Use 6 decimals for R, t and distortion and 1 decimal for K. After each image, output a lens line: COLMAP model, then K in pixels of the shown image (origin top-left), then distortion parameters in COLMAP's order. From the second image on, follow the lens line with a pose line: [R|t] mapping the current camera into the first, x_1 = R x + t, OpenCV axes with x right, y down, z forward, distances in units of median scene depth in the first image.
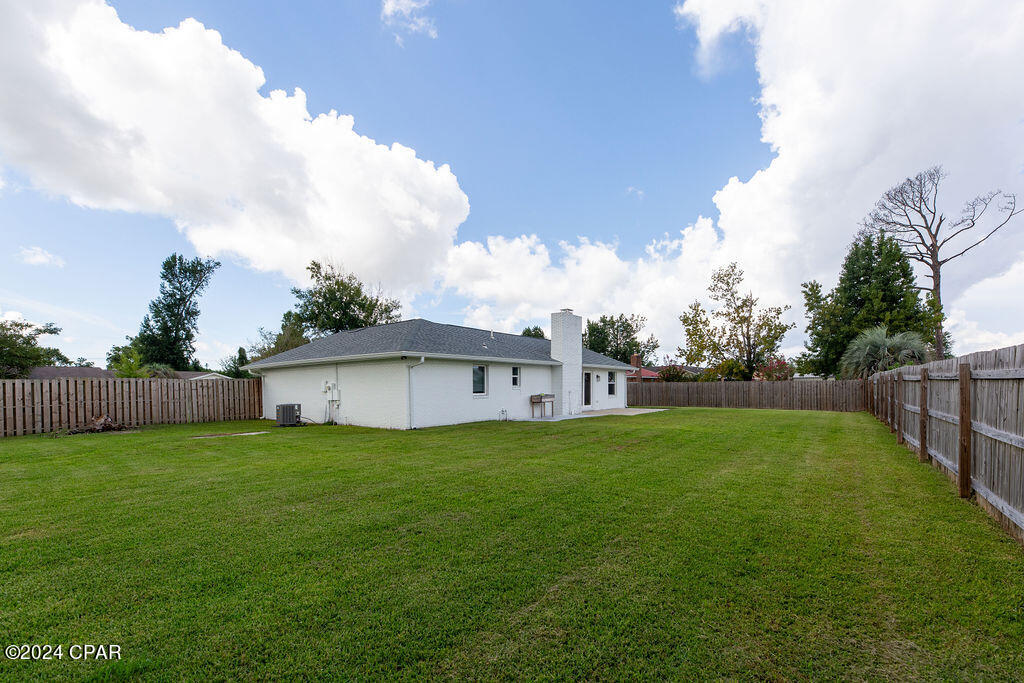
lens RADIAL K [[431.2, 0, 513.3], [0, 431.2, 398.9], [0, 0, 1]] dist [0.000146, -0.000109]
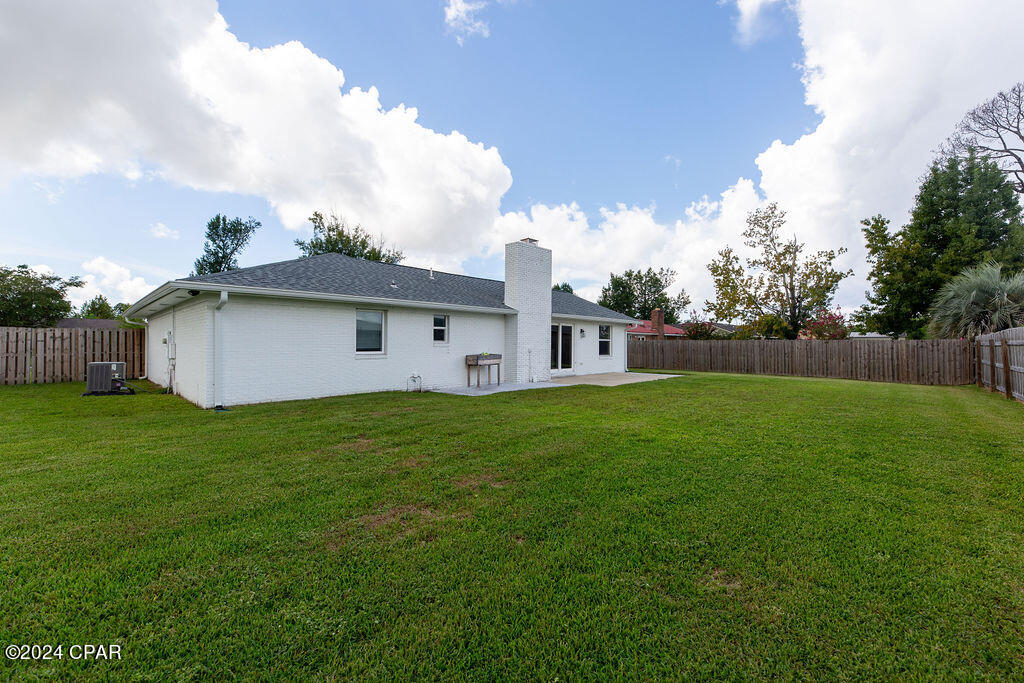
lens RADIAL K [[412.8, 0, 512.0], [0, 412.8, 341.5], [0, 0, 1]] dist [-0.000371, 0.000100]
pose [[0.994900, 0.012348, -0.100111, 0.102035], [-0.015728, 0.999330, -0.033044, -0.005345], [0.099636, 0.034450, 0.994427, 0.181087]]
